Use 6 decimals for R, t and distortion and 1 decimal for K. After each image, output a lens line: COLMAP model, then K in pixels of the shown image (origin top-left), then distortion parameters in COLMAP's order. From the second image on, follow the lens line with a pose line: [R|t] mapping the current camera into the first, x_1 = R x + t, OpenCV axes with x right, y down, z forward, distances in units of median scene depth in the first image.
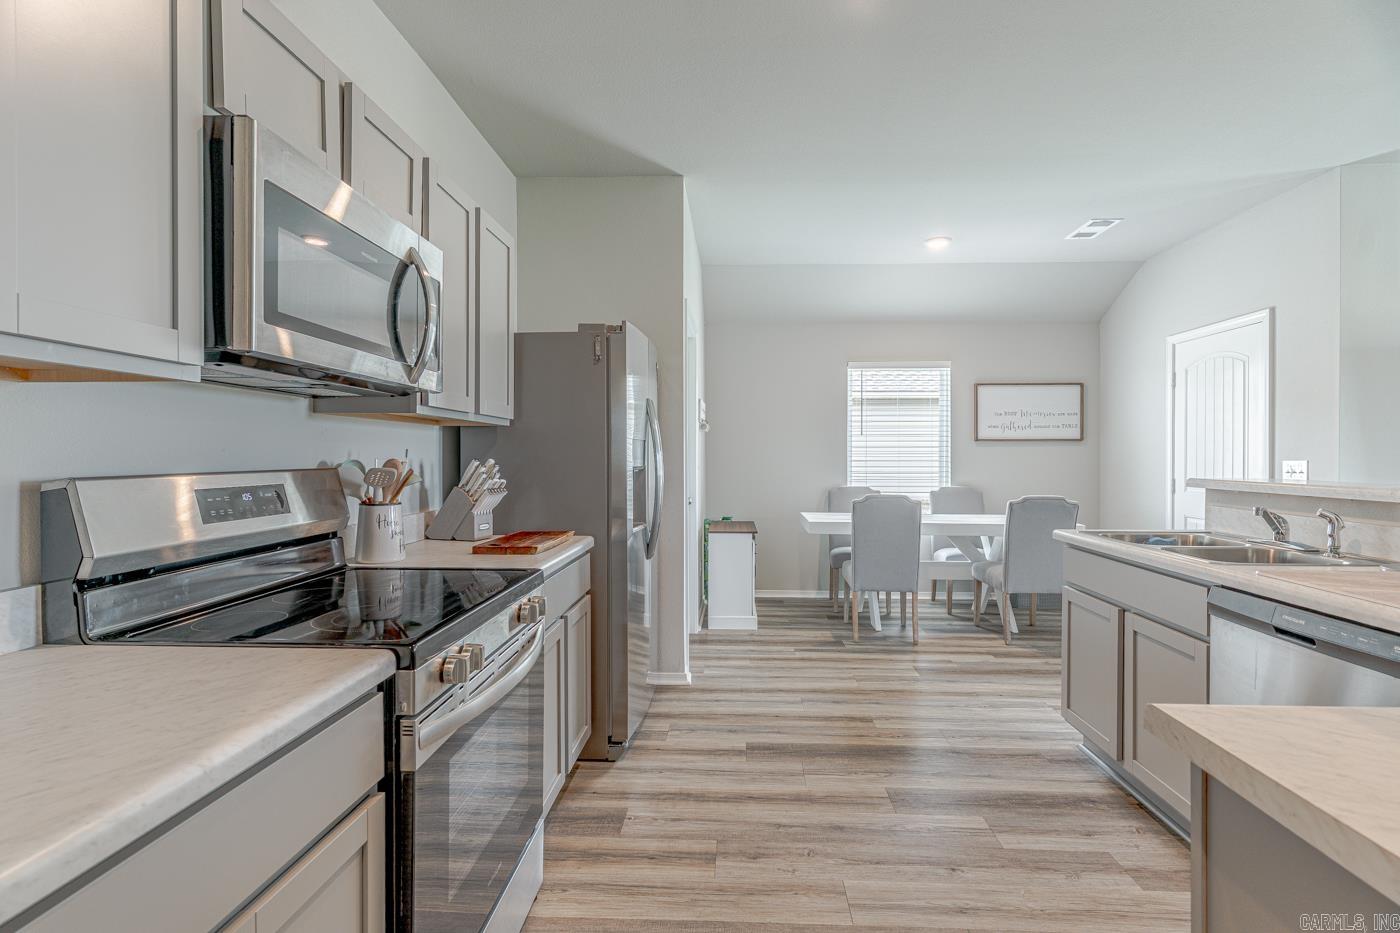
lens RADIAL K [[666.7, 0, 702.3], [0, 666.7, 457.9], [0, 0, 1]] dist [0.003087, 0.002574]
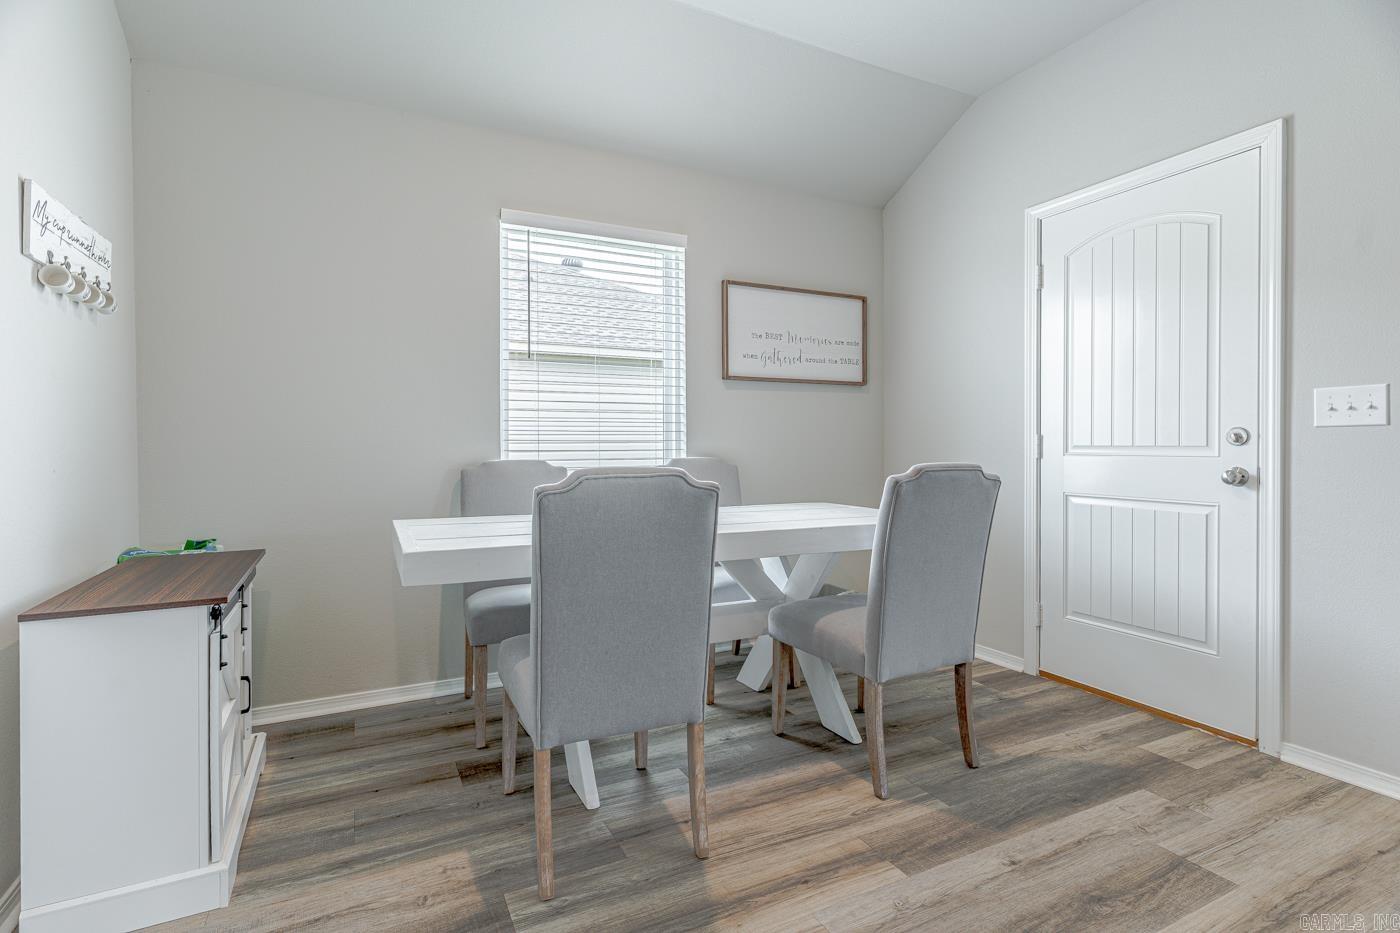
lens RADIAL K [[666.7, 0, 703.0], [0, 666.7, 448.7], [0, 0, 1]] dist [0.003087, 0.002574]
pose [[0.857705, -0.004482, 0.514123, 0.108677], [0.001836, 0.999982, 0.005655, 0.037692], [-0.514140, -0.003906, 0.857698, 0.591520]]
